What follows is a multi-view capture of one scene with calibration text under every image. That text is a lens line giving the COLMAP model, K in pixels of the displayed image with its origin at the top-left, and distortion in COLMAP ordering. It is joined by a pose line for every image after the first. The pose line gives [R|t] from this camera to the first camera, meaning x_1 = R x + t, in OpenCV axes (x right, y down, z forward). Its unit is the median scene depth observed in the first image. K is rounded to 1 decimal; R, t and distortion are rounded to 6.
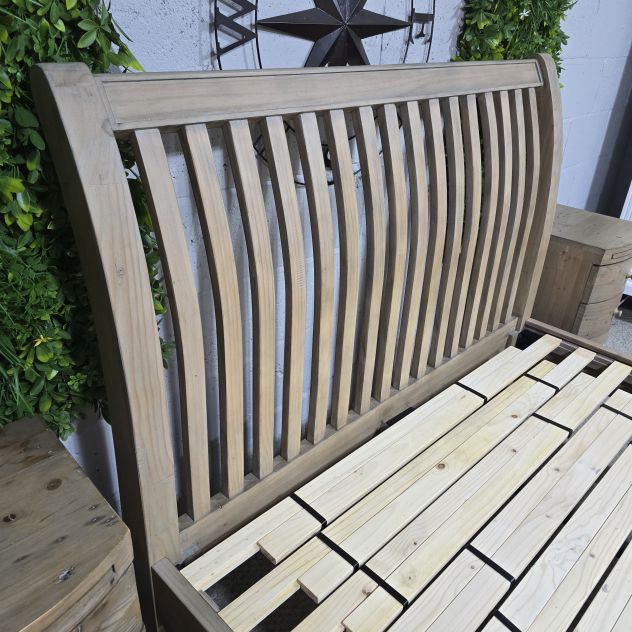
lens RADIAL K [[568.5, 0, 321.6], [0, 568.5, 318.9], [0, 0, 1]] dist [0.062008, -0.067710]
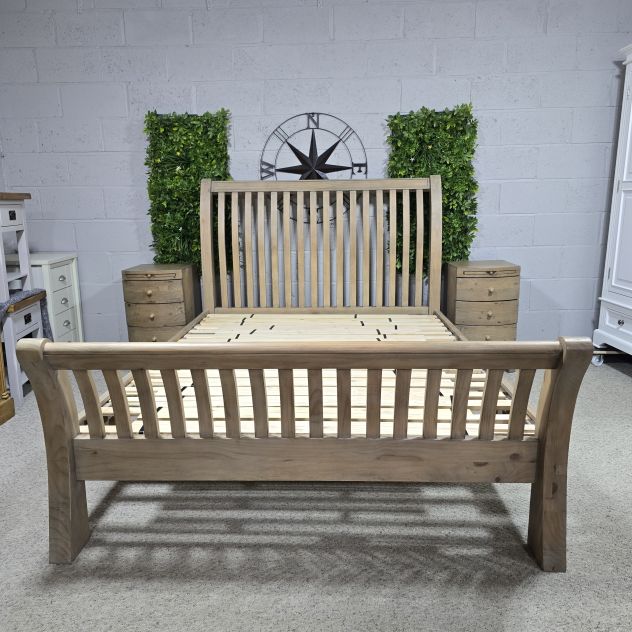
lens RADIAL K [[564.9, 0, 316.0], [0, 564.9, 316.0], [0, 0, 1]] dist [0.072225, -0.088385]
pose [[0.669221, 0.088325, -0.737796, 2.649629], [-0.308862, 0.936136, -0.168086, 0.806870], [0.675831, 0.340364, 0.653762, -0.769802]]
